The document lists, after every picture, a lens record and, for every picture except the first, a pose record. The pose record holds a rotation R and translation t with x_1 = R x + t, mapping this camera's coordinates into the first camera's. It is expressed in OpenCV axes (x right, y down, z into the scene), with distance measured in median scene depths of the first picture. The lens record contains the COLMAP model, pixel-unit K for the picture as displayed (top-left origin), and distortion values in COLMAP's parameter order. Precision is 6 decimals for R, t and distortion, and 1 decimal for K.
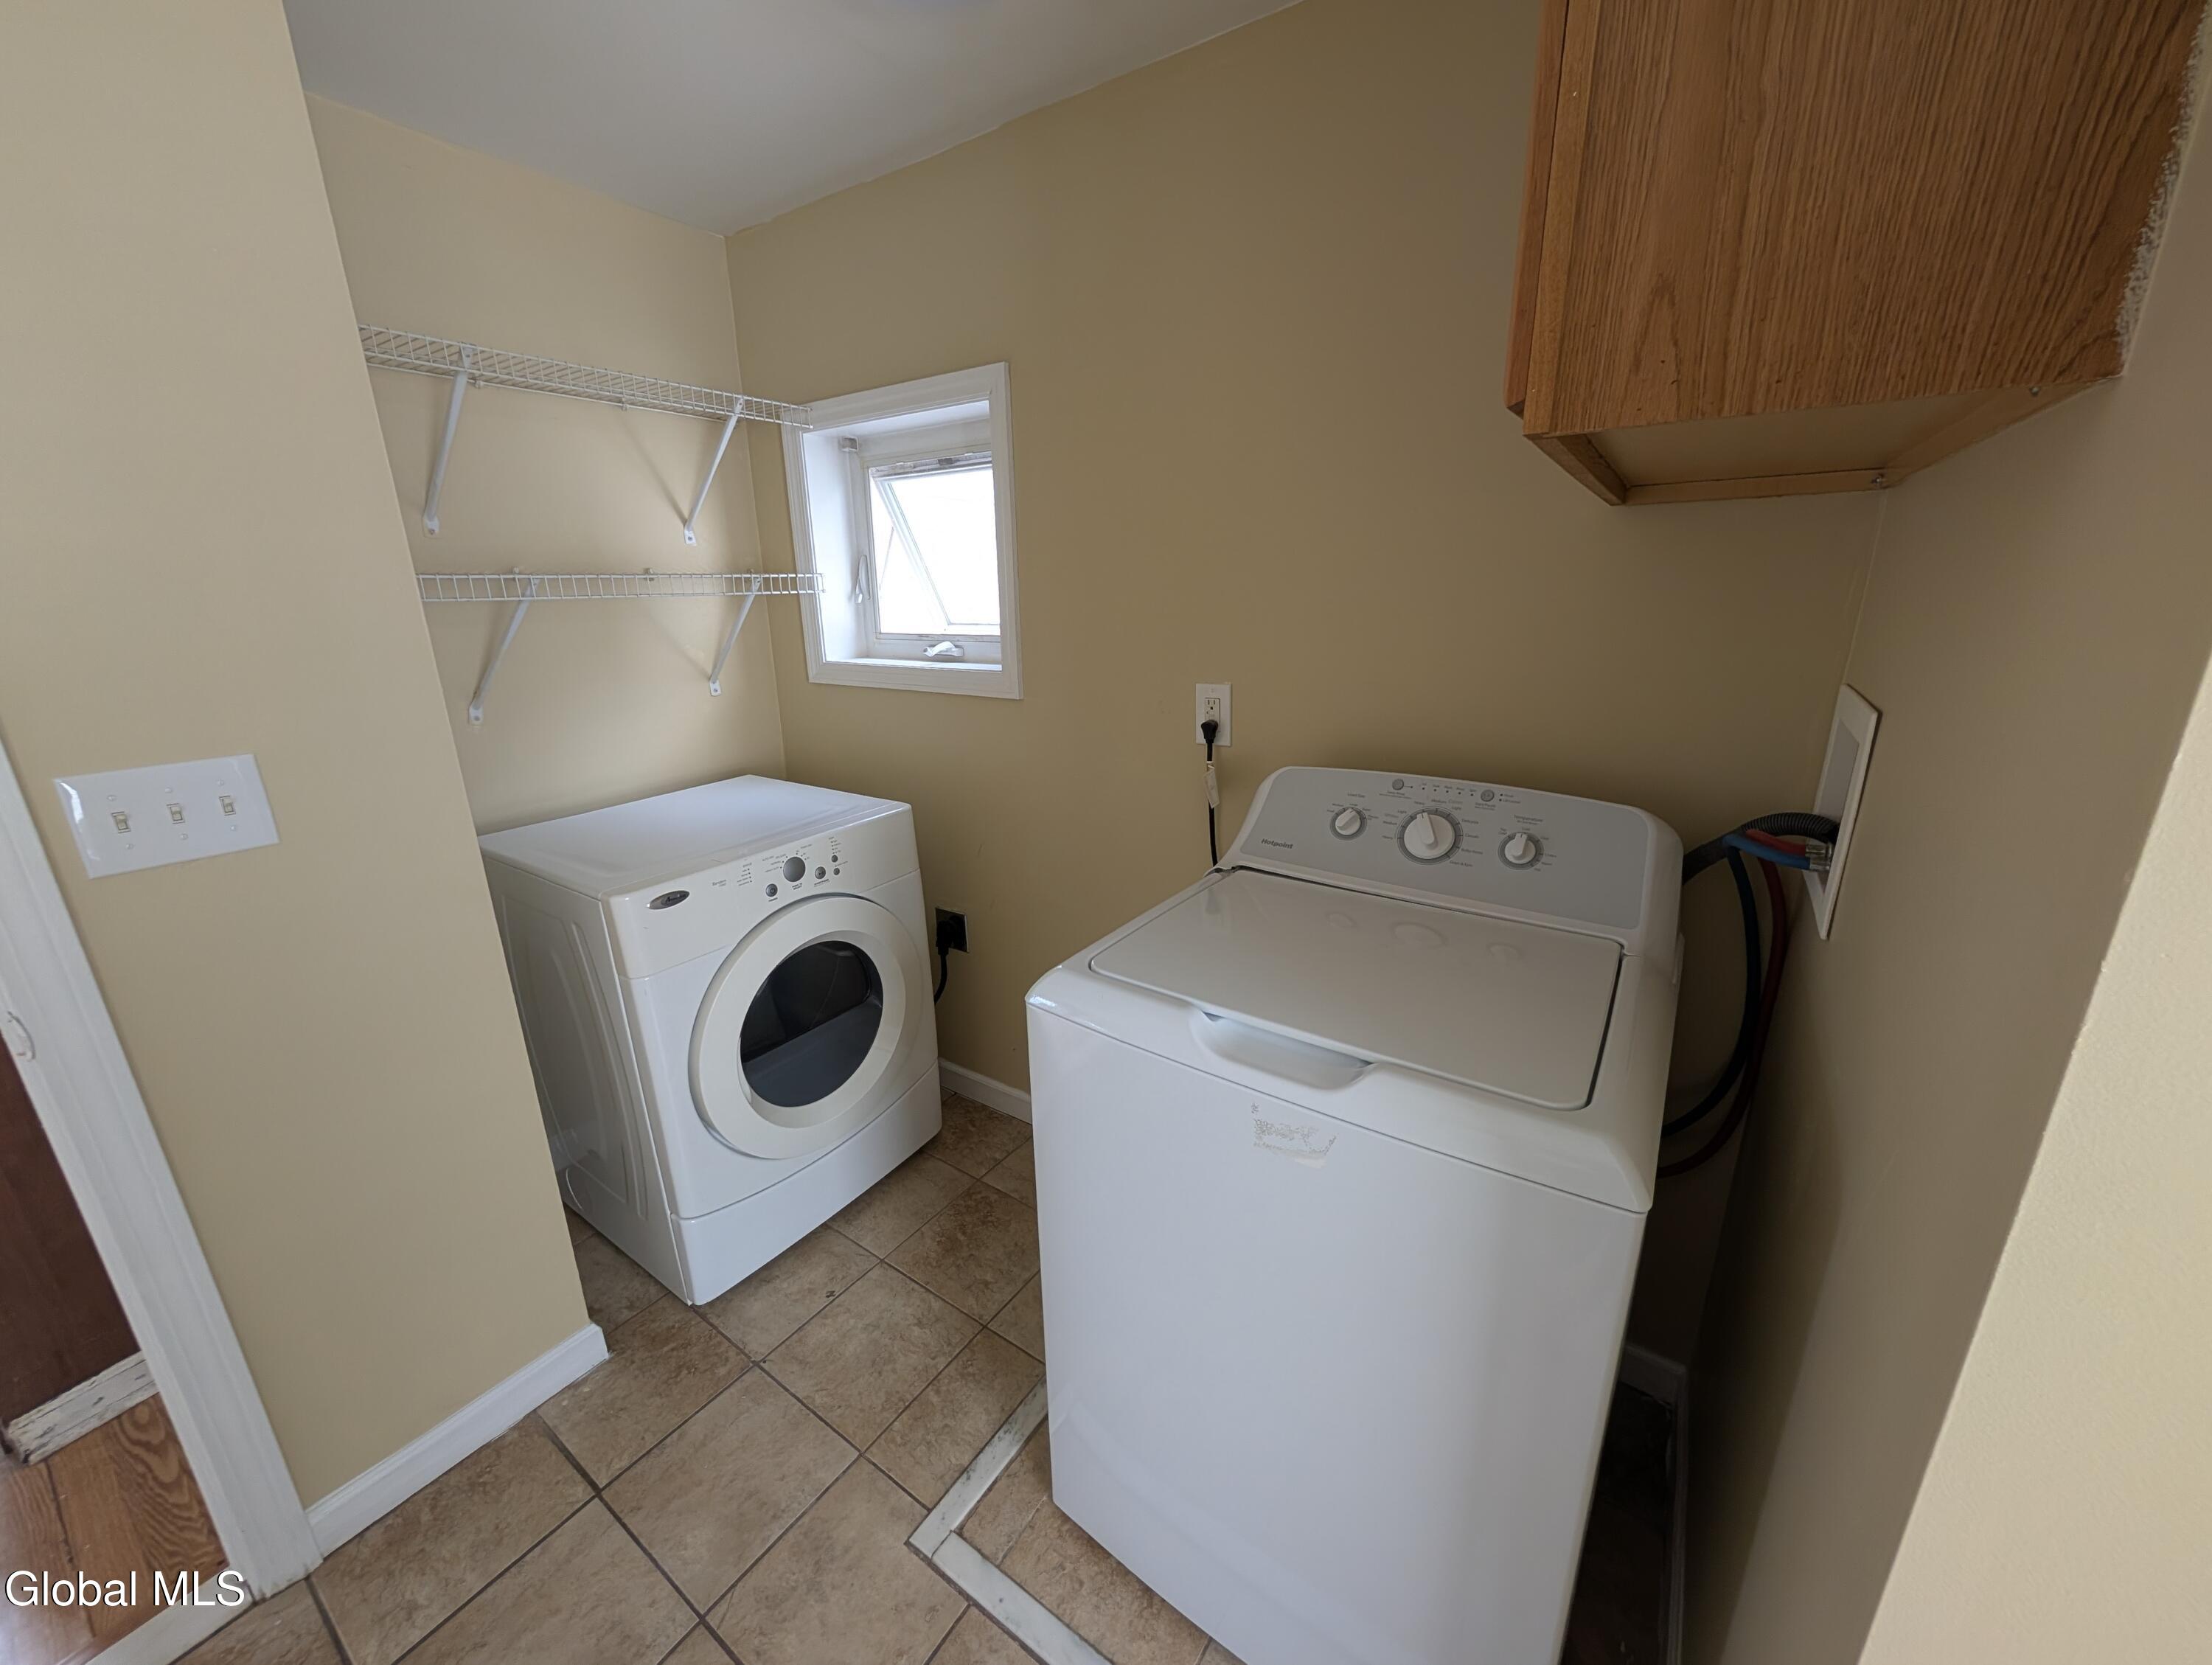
lens RADIAL K [[835.2, 0, 1106.0], [0, 835.2, 832.5], [0, 0, 1]] dist [-0.001785, -0.000263]
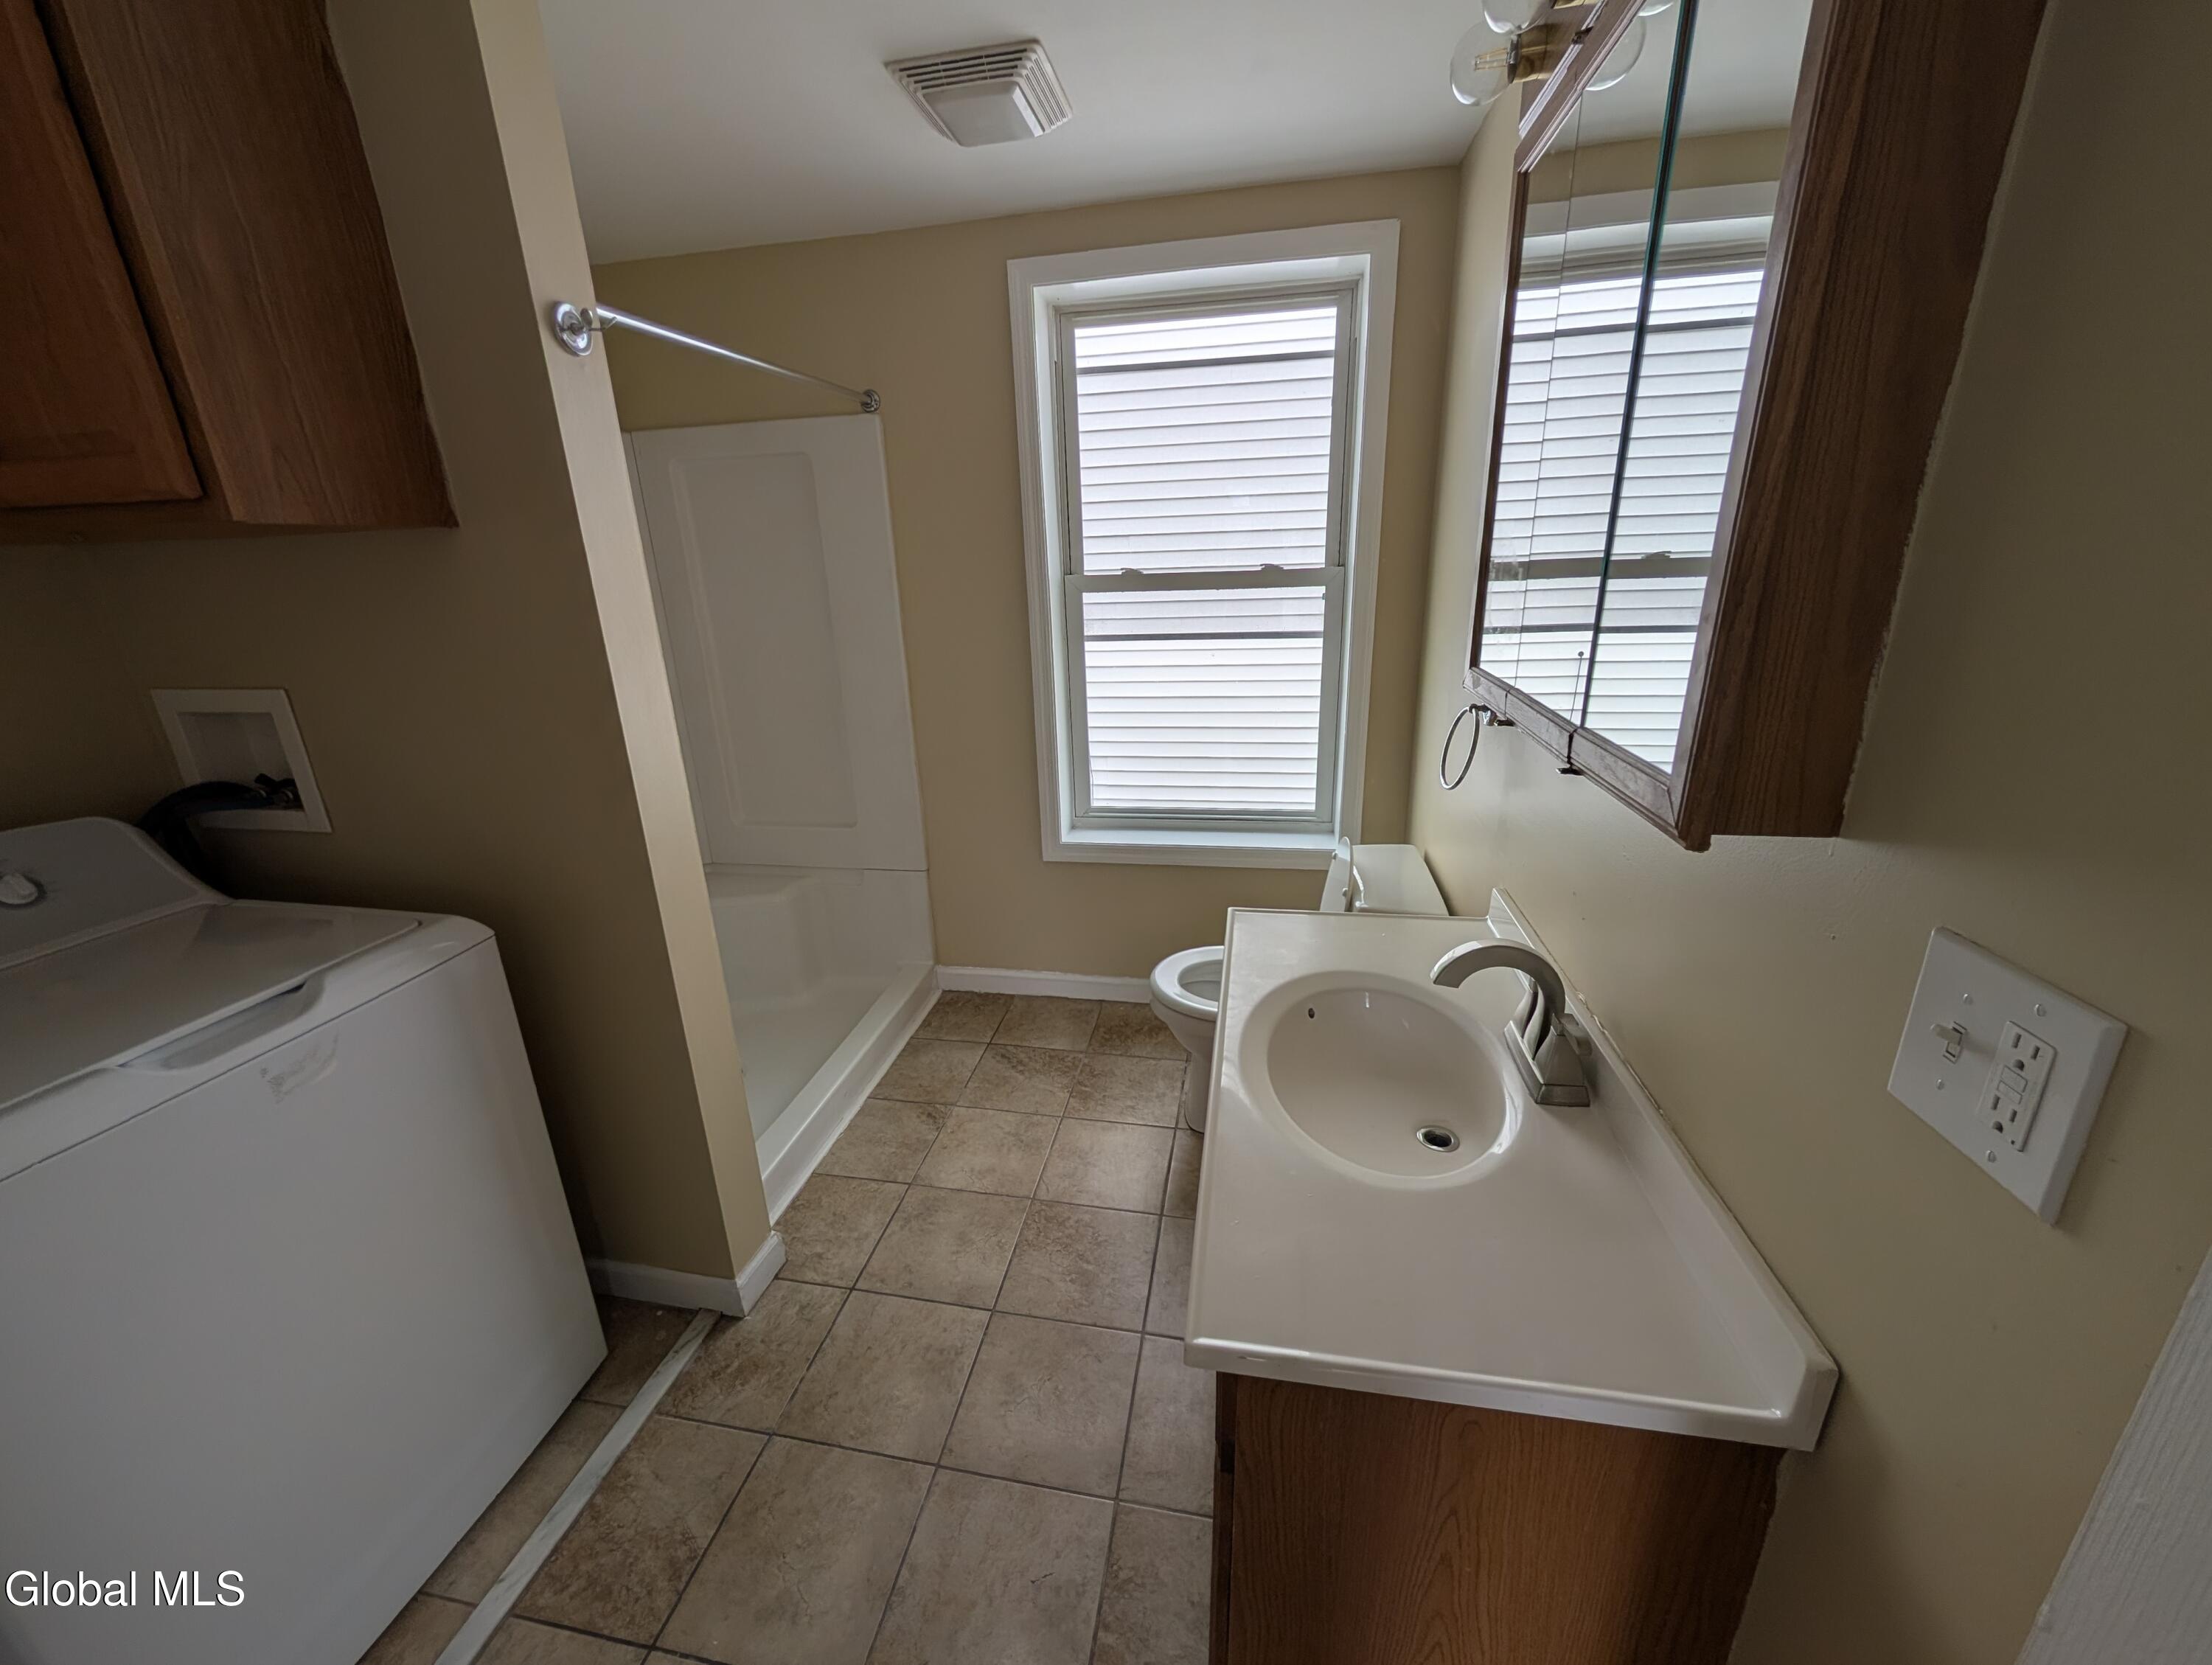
lens RADIAL K [[849.0, 0, 1108.3], [0, 849.0, 827.5], [0, 0, 1]] dist [0.000810, 0.000117]
pose [[-0.400551, -0.239060, 0.884539, -1.258065], [0.294305, 0.880645, 0.371280, -0.055631], [-0.867723, 0.409041, -0.282387, 0.196310]]
